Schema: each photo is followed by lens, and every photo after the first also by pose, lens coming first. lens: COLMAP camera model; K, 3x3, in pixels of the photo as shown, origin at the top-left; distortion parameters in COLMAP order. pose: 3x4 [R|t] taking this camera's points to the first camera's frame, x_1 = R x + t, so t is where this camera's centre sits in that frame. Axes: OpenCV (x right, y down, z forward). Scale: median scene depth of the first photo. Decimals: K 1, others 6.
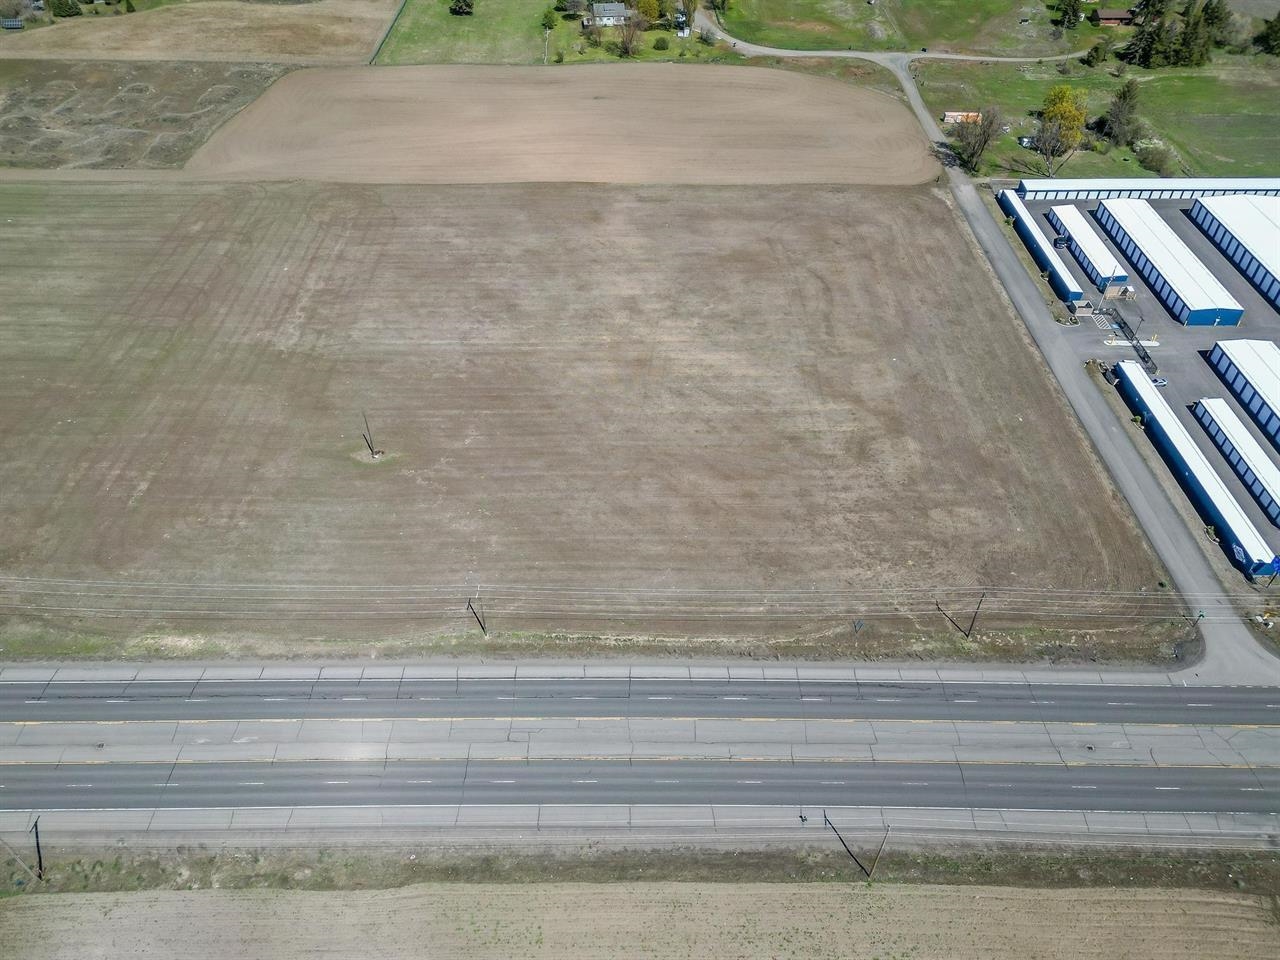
lens RADIAL K [[897.4, 0, 635.1], [0, 897.4, 487.2], [0, 0, 1]] dist [0.078364, -0.043421]
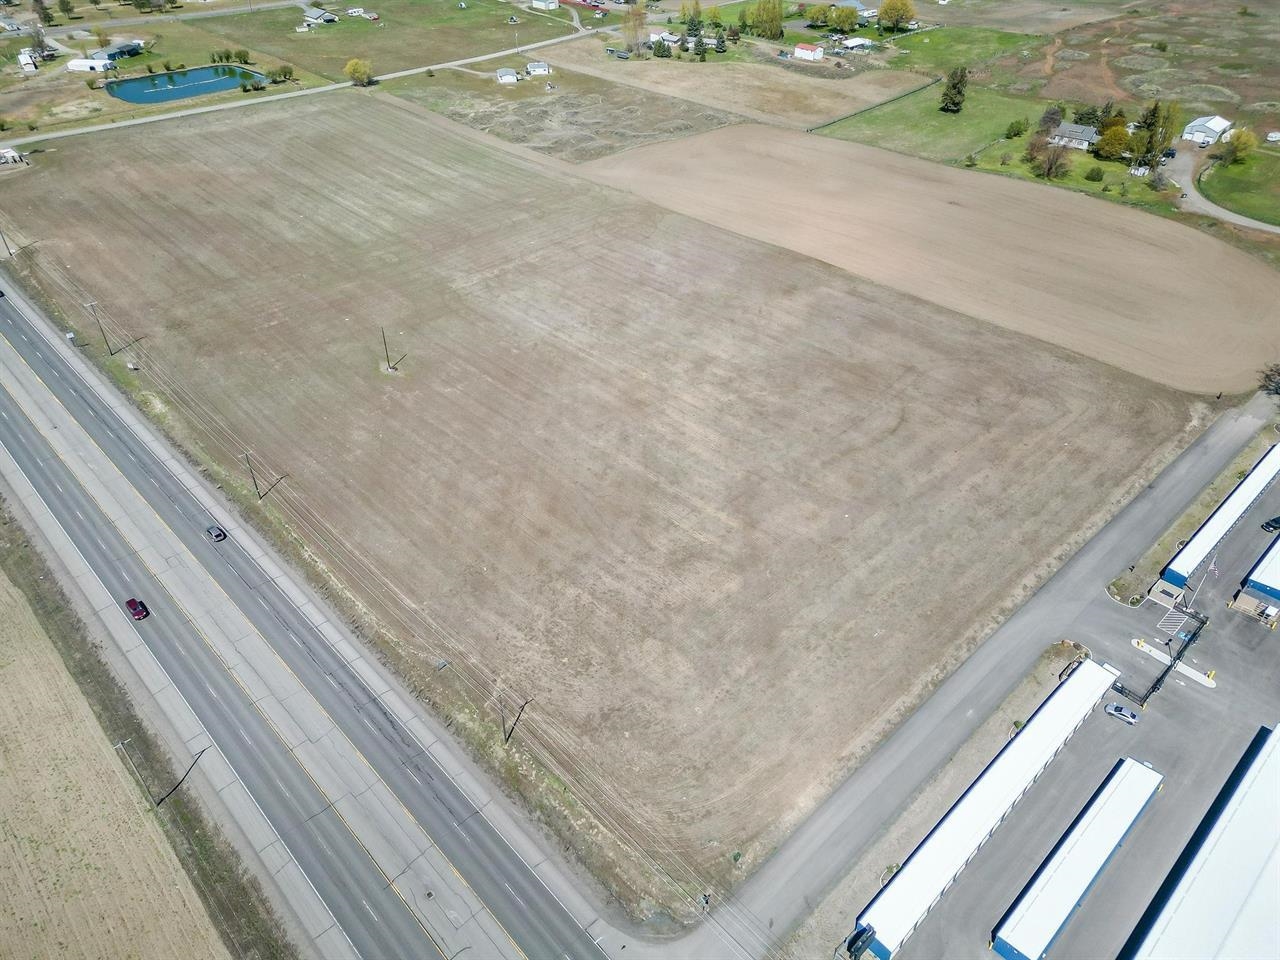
lens RADIAL K [[897.4, 0, 638.3], [0, 897.4, 478.9], [0, 0, 1]] dist [0.078364, -0.043421]
pose [[0.686149, 0.428515, -0.587856, 0.590781], [-0.487832, 0.870503, 0.065150, -0.122945], [0.539648, 0.242072, 0.806338, 0.202499]]
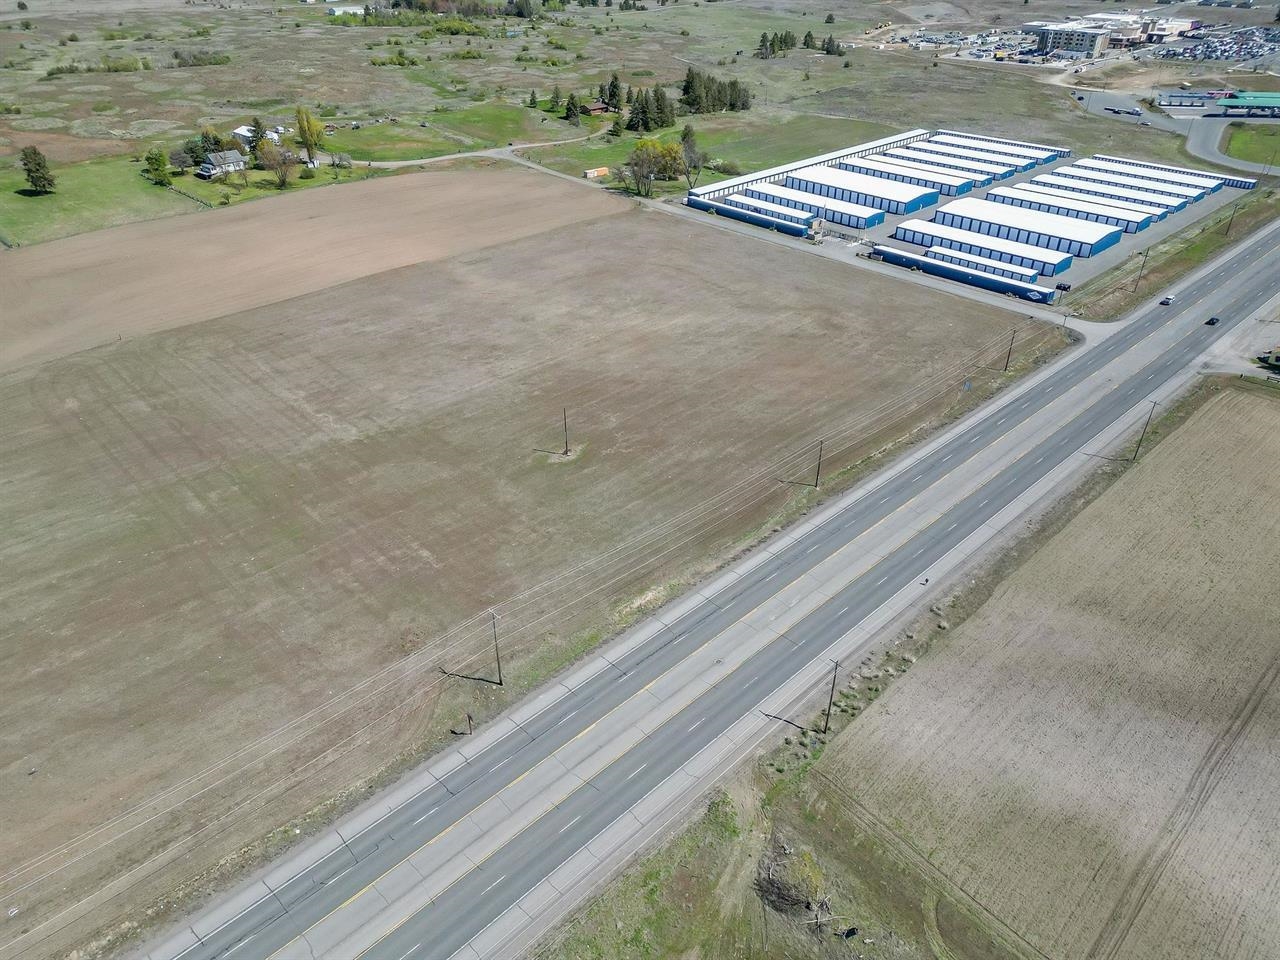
lens RADIAL K [[897.4, 0, 635.4], [0, 897.4, 488.9], [0, 0, 1]] dist [0.078364, -0.043421]
pose [[0.717654, -0.376549, 0.585819, -0.722910], [0.473102, 0.880906, -0.013348, 0.044532], [-0.511026, 0.286732, 0.810332, 0.091252]]
